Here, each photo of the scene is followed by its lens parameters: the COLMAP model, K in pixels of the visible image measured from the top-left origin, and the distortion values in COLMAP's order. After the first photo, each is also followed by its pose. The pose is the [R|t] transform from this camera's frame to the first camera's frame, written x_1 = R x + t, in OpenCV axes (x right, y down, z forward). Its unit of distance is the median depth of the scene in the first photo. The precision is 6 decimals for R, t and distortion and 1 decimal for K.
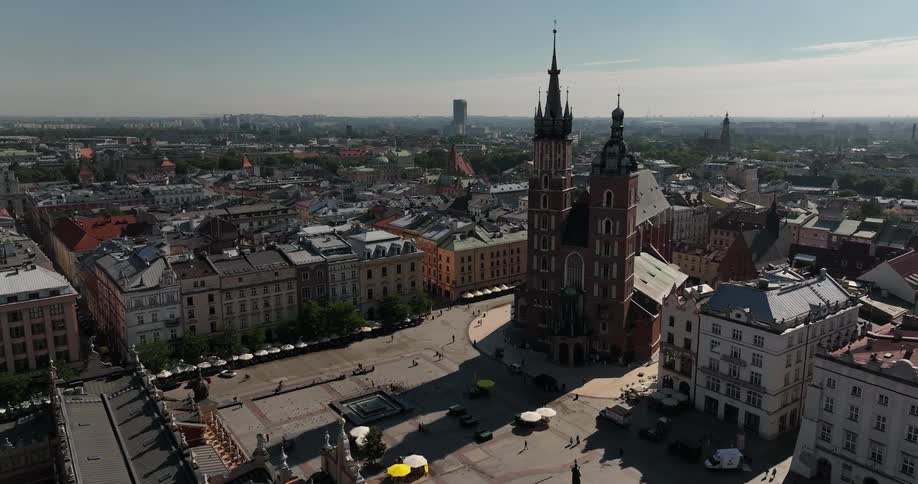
lens RADIAL K [[647.2, 0, 459.0], [0, 647.2, 242.0], [0, 0, 1]] dist [0.004862, 0.005604]
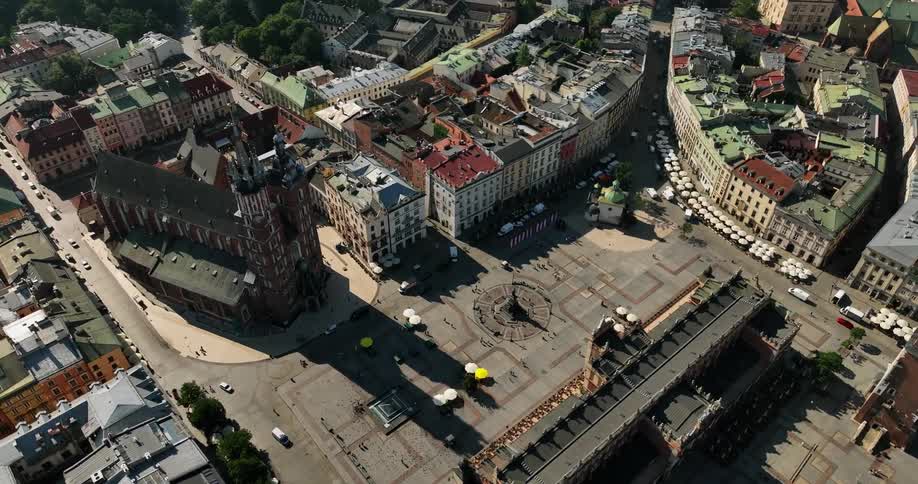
lens RADIAL K [[647.2, 0, 459.0], [0, 647.2, 242.0], [0, 0, 1]] dist [0.004862, 0.005604]
pose [[-0.099569, -0.652483, 0.751234, -0.944391], [0.188085, 0.729033, 0.658130, -0.884039], [-0.977093, 0.206825, 0.050133, 0.682738]]
